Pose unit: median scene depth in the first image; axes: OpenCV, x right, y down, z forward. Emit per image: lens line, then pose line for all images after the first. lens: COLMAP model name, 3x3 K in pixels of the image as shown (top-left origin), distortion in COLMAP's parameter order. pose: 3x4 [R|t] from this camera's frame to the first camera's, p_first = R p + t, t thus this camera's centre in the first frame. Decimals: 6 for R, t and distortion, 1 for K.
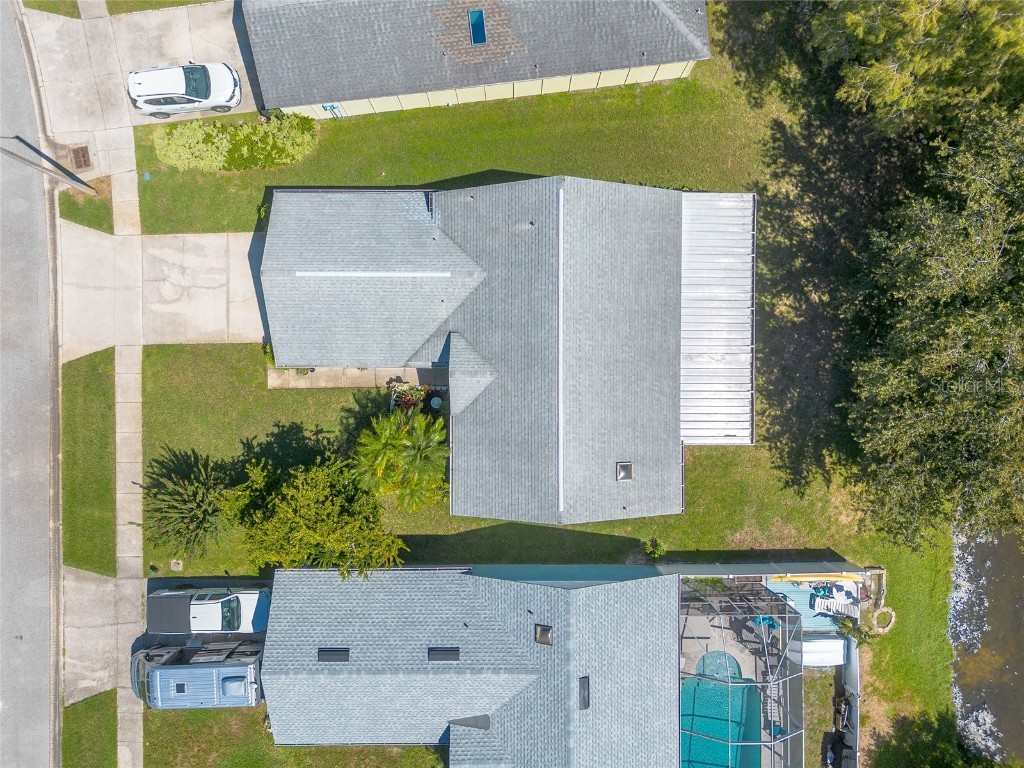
lens RADIAL K [[718.7, 0, 512.0], [0, 718.7, 384.0], [0, 0, 1]] dist [0.071551, -0.074631]
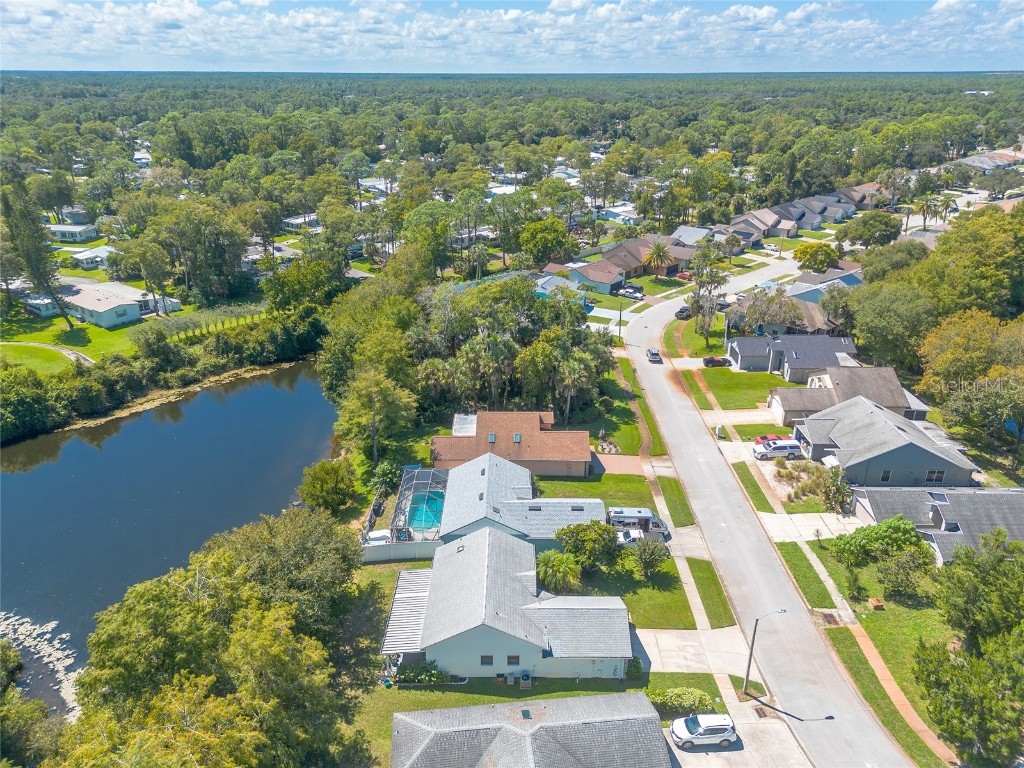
lens RADIAL K [[718.7, 0, 512.0], [0, 718.7, 384.0], [0, 0, 1]] dist [0.071551, -0.074631]
pose [[-0.999998, 0.001647, 0.000766, -0.013108], [0.000025, -0.409154, 0.912465, -1.560998], [0.001816, 0.912464, 0.409154, -0.396118]]
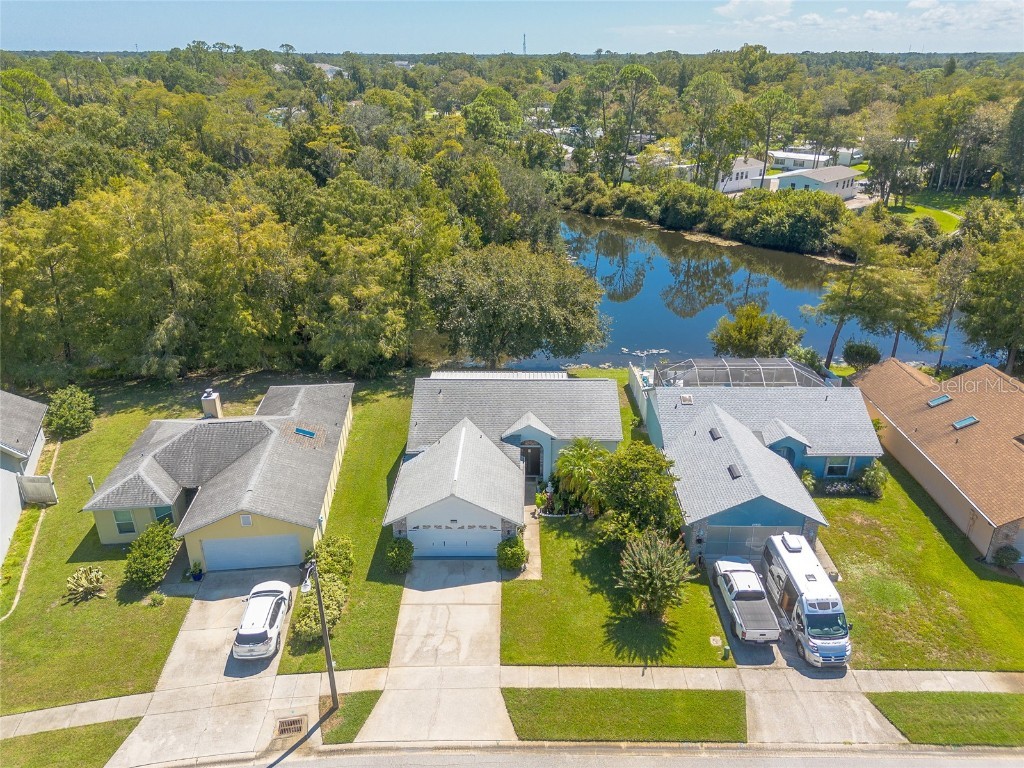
lens RADIAL K [[736.1, 0, 527.4], [0, 736.1, 382.3], [0, 0, 1]] dist [0.070912, -0.069436]
pose [[0.001599, -0.402217, 0.915543, -1.277907], [0.999919, -0.010912, -0.006540, -0.005862], [0.012621, 0.915479, 0.402167, 0.243261]]
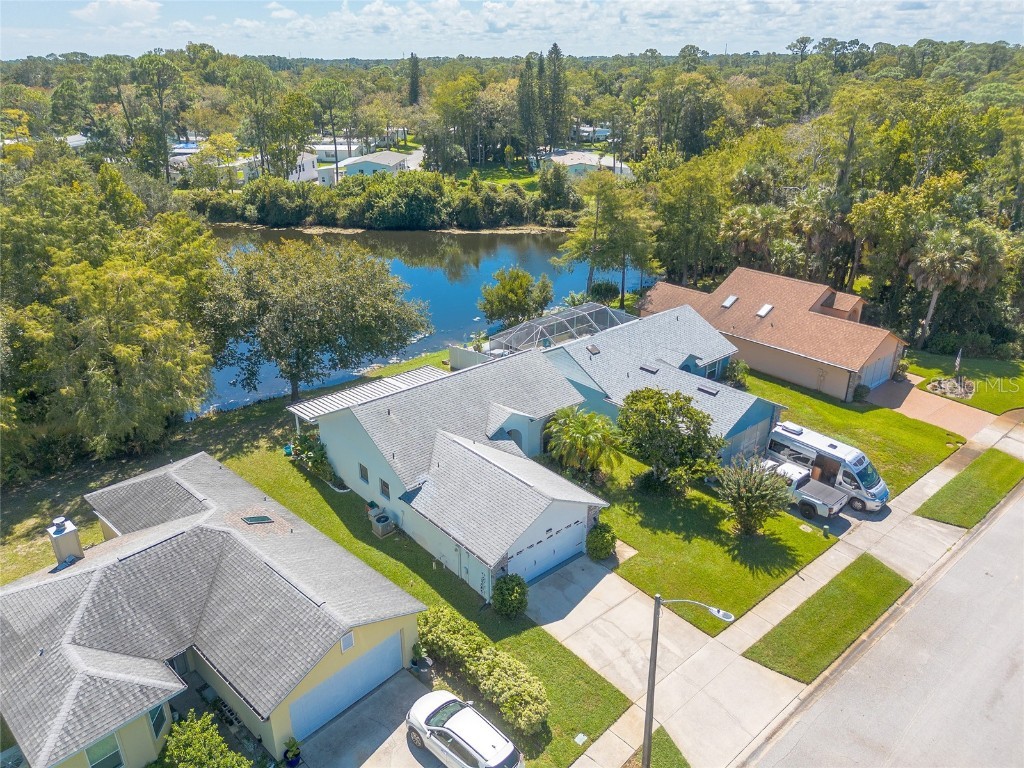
lens RADIAL K [[728.7, 0, 512.0], [0, 728.7, 384.0], [0, 0, 1]] dist [0.070032, -0.070426]
pose [[-0.649676, -0.299843, 0.698581, -0.895722], [0.759909, -0.282046, 0.585651, -0.700906], [0.021428, 0.911342, 0.411092, 0.322162]]
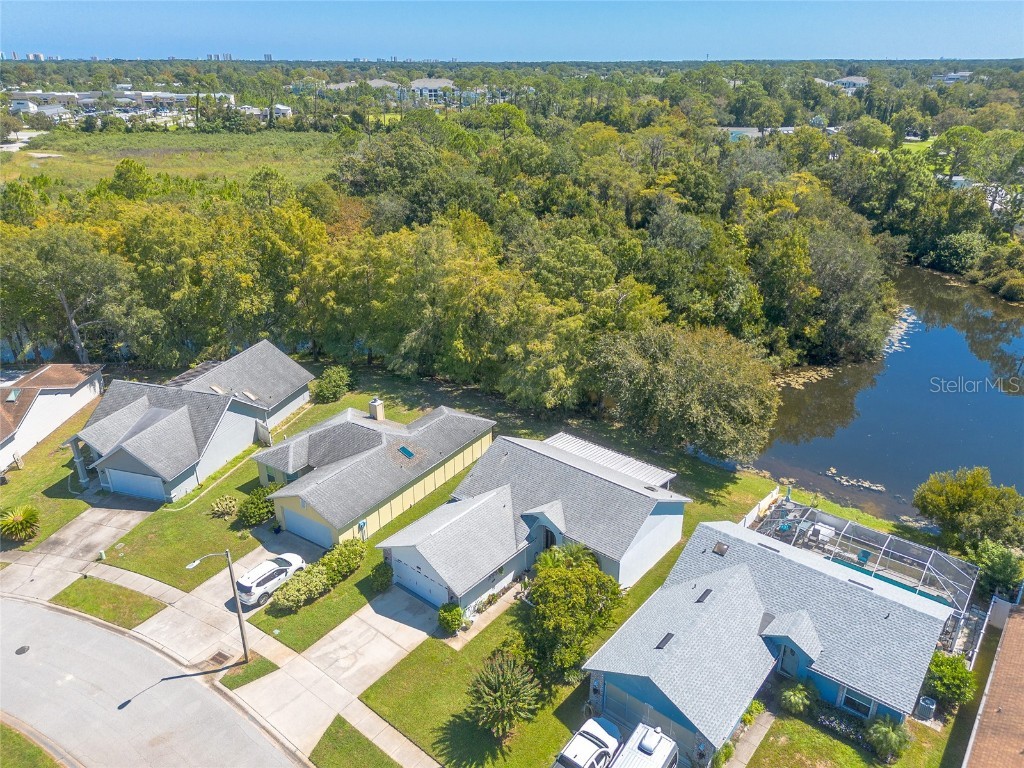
lens RADIAL K [[728.7, 0, 512.0], [0, 728.7, 384.0], [0, 0, 1]] dist [0.070032, -0.070426]
pose [[0.637625, -0.308054, 0.706071, -1.028434], [0.770305, 0.245487, -0.588528, 0.709744], [0.007967, 0.919151, 0.393825, 0.076519]]
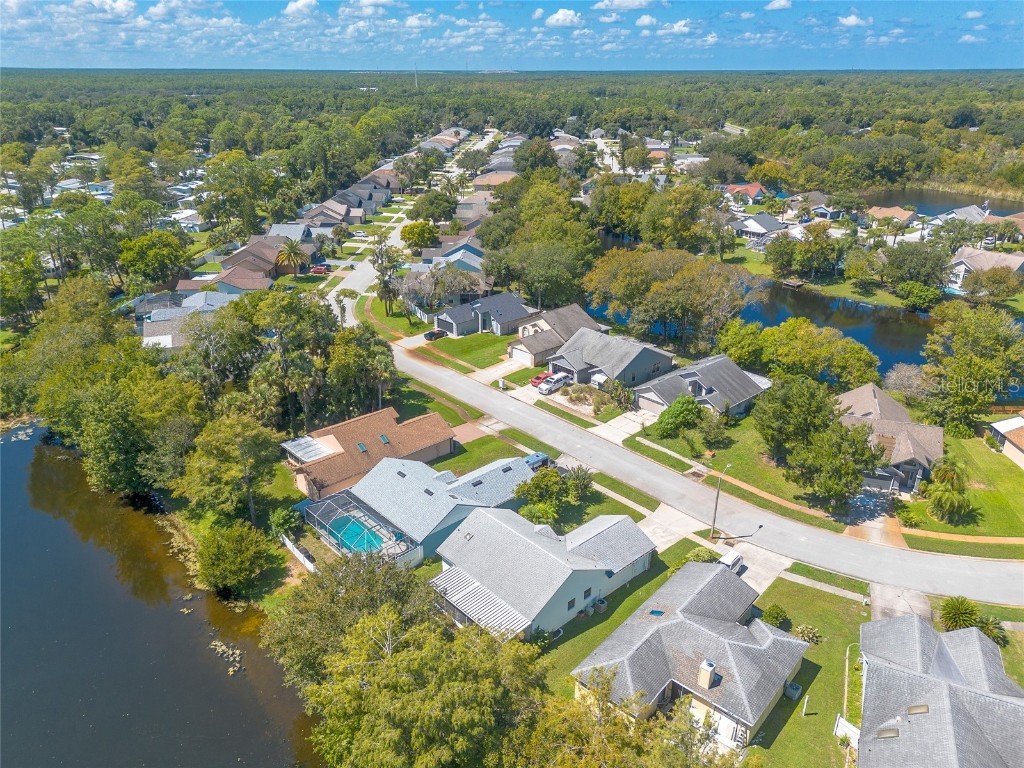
lens RADIAL K [[718.7, 0, 512.0], [0, 718.7, 384.0], [0, 0, 1]] dist [0.071551, -0.074631]
pose [[-0.740095, 0.268863, -0.616419, 1.207380], [-0.672433, -0.309023, 0.672561, -1.244136], [-0.009661, 0.912259, 0.409499, -0.395584]]
